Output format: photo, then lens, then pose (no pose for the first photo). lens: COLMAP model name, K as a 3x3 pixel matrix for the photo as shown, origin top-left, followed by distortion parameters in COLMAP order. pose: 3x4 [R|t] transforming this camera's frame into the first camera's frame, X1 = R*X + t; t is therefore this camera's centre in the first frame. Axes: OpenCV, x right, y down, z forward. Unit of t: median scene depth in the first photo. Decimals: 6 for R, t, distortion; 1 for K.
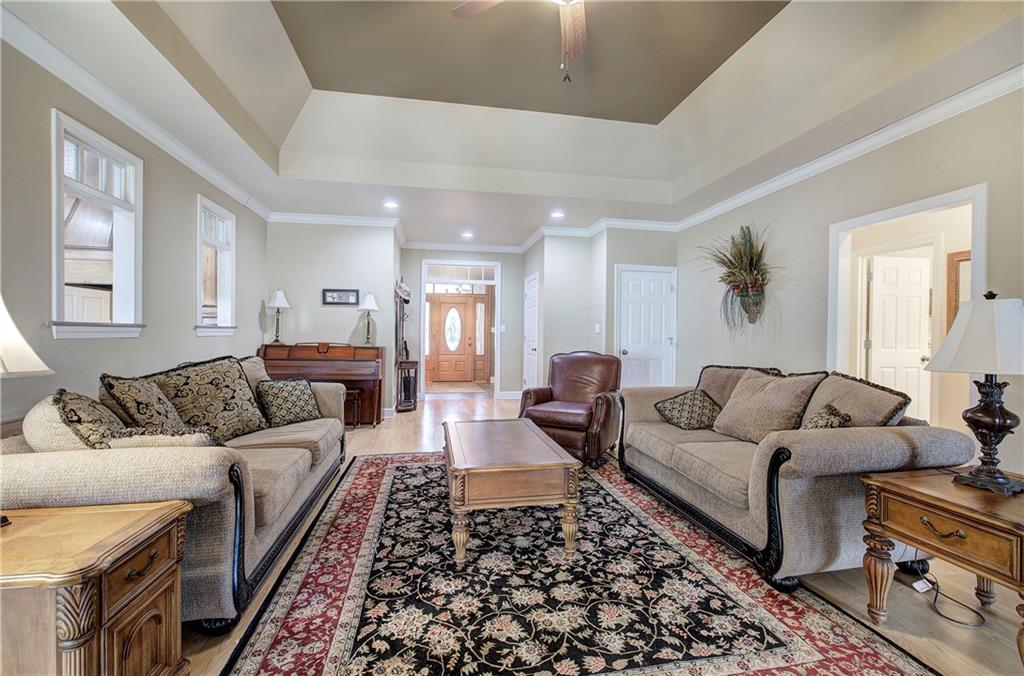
lens RADIAL K [[433.0, 0, 514.1], [0, 433.0, 335.9], [0, 0, 1]] dist [-0.000972, 0.000475]
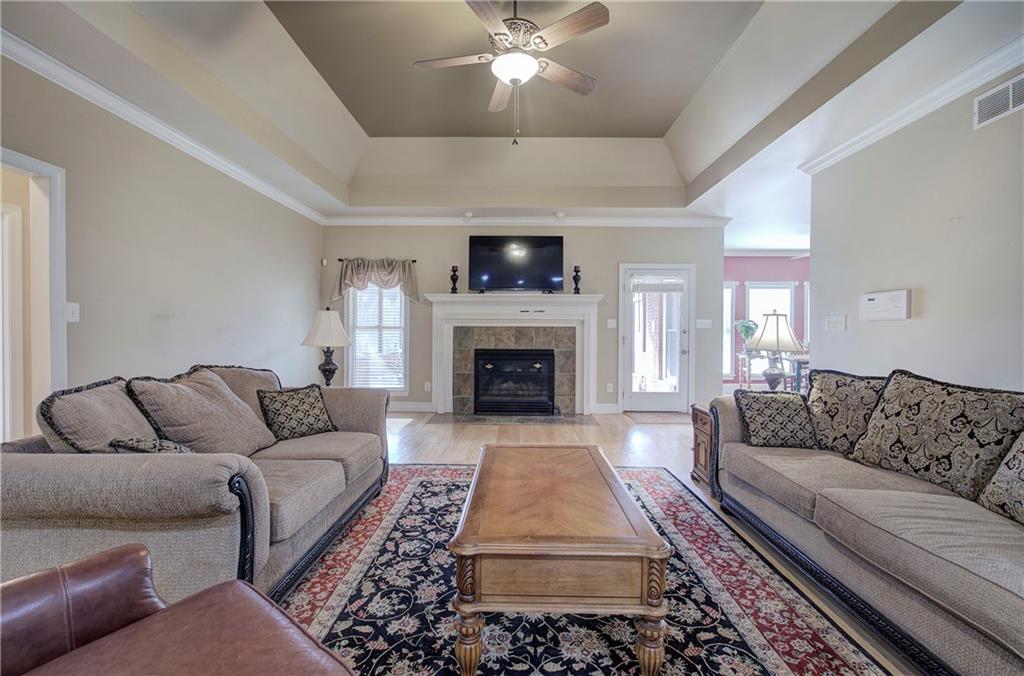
lens RADIAL K [[433.0, 0, 514.1], [0, 433.0, 335.9], [0, 0, 1]] dist [-0.000972, 0.000475]
pose [[-0.979193, -0.017494, 0.202177, -0.151884], [-0.014552, 0.999766, 0.016029, -0.007730], [-0.202410, 0.012753, -0.979218, 2.204067]]
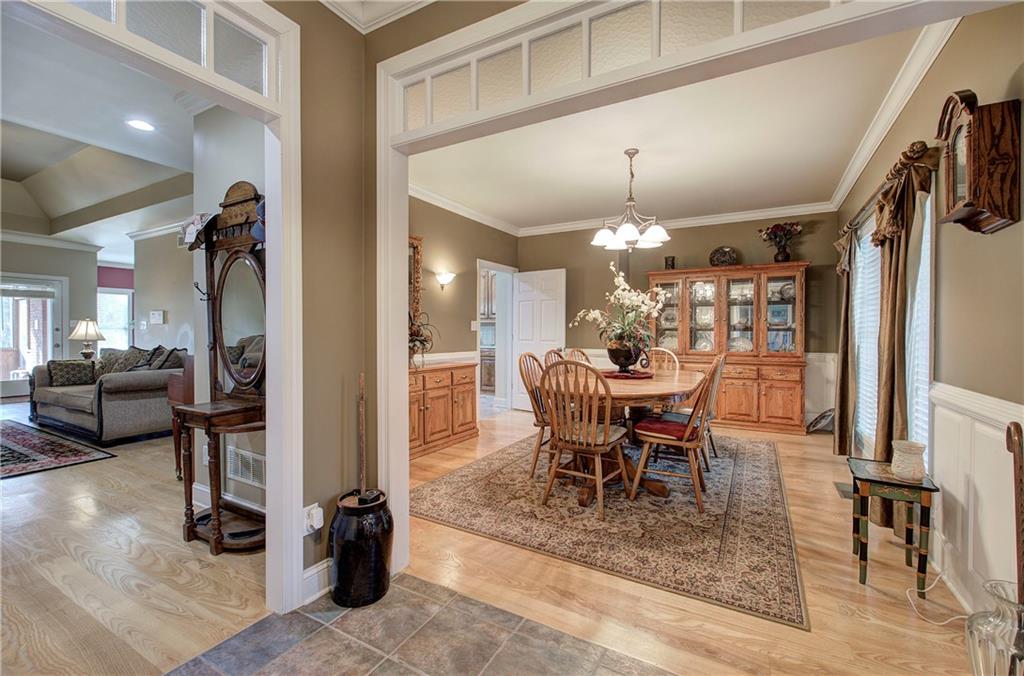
lens RADIAL K [[436.8, 0, 512.9], [0, 436.8, 334.8], [0, 0, 1]] dist [-0.002499, -0.000334]
pose [[-0.647871, -0.005467, -0.761730, -0.371130], [-0.012283, 0.999919, 0.003271, -0.023161], [0.761651, 0.011476, -0.647886, 4.455577]]
